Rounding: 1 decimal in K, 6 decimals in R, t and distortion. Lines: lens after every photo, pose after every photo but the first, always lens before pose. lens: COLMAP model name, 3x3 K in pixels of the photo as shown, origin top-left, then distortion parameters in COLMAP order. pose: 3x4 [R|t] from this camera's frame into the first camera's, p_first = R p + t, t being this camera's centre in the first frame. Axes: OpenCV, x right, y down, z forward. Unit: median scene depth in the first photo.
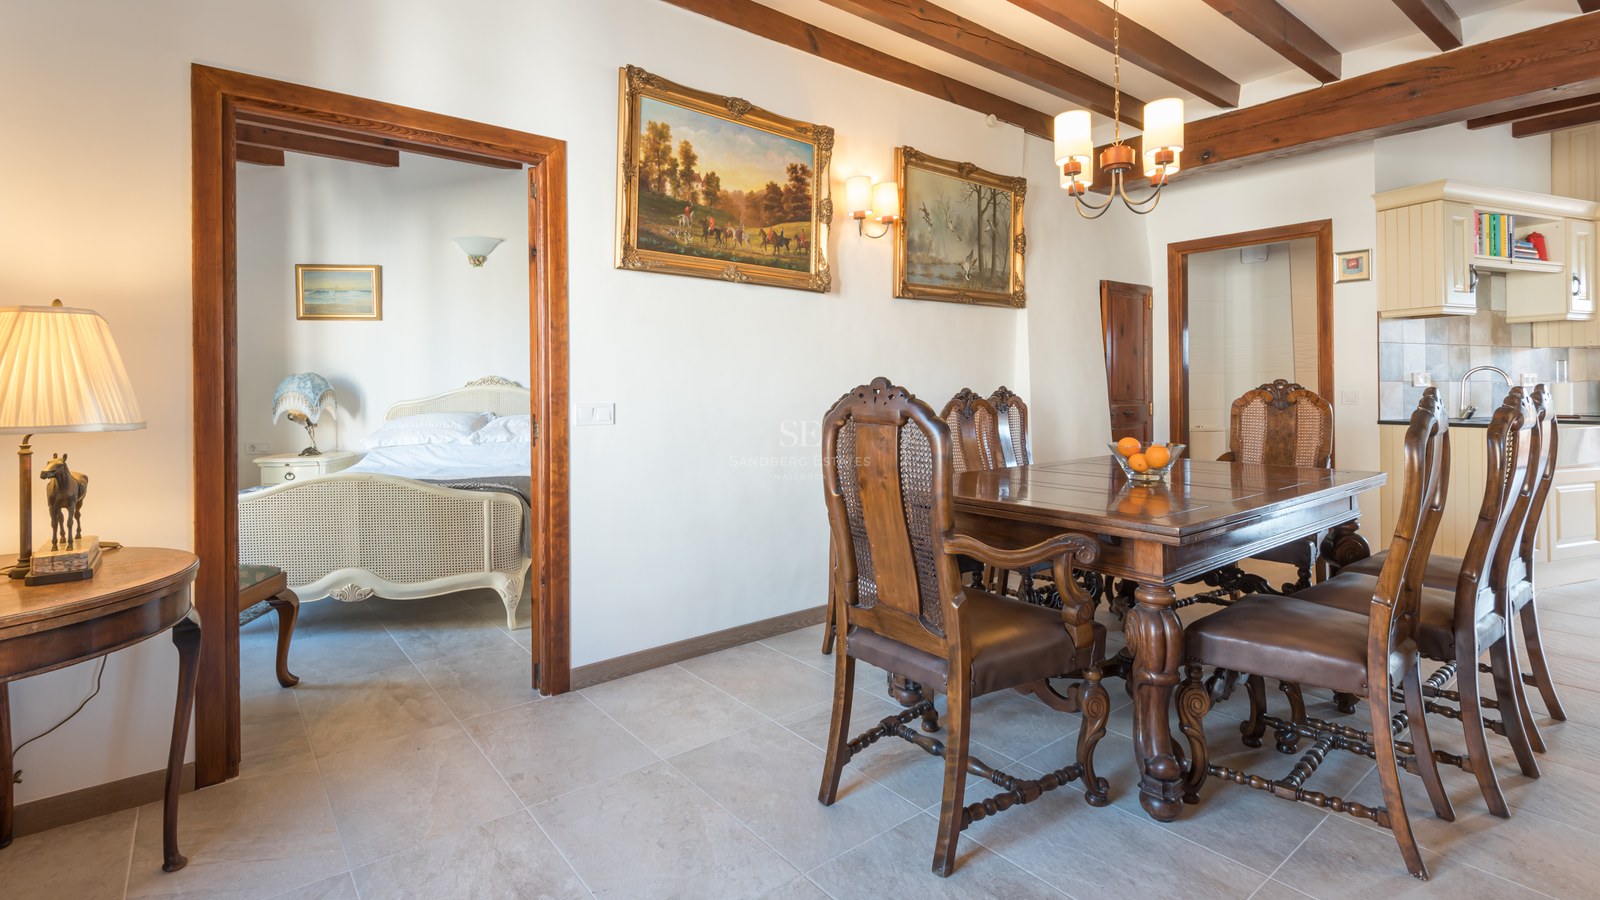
lens RADIAL K [[763.2, 0, 800.0], [0, 763.2, 450.0], [0, 0, 1]] dist [-0.001872, -0.000588]
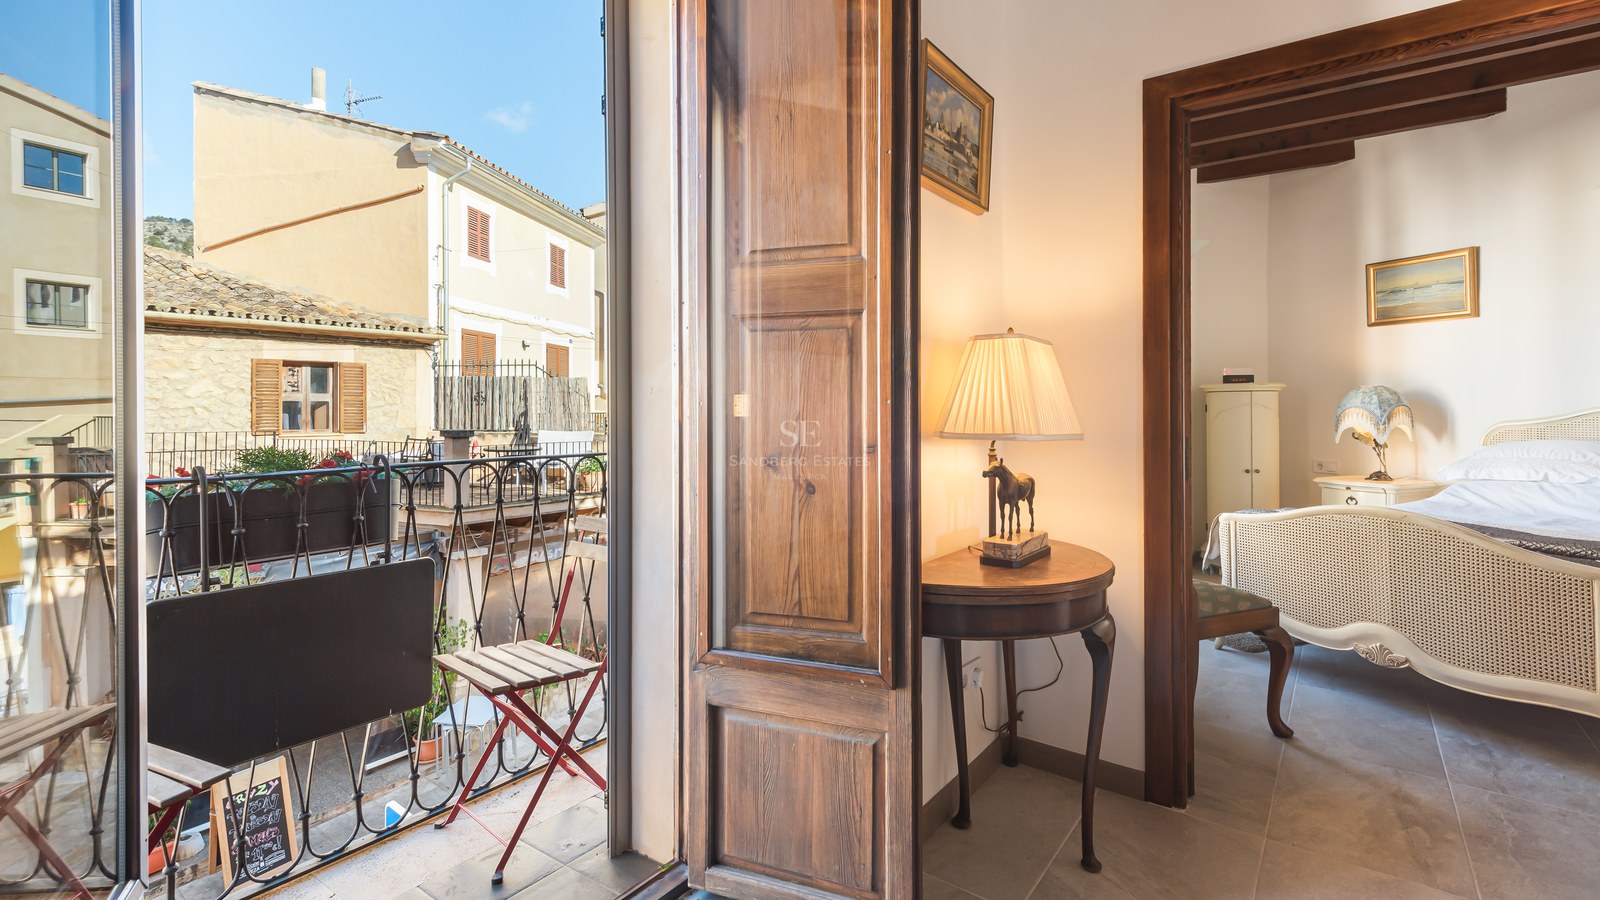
lens RADIAL K [[744.0, 0, 798.1], [0, 744.0, 414.5], [0, 0, 1]] dist [0.015906, -0.000824]
pose [[0.251320, 0.018027, -0.967736, 0.026509], [-0.082055, 0.996624, -0.002745, -0.014506], [0.964420, 0.080098, 0.251951, 0.179308]]
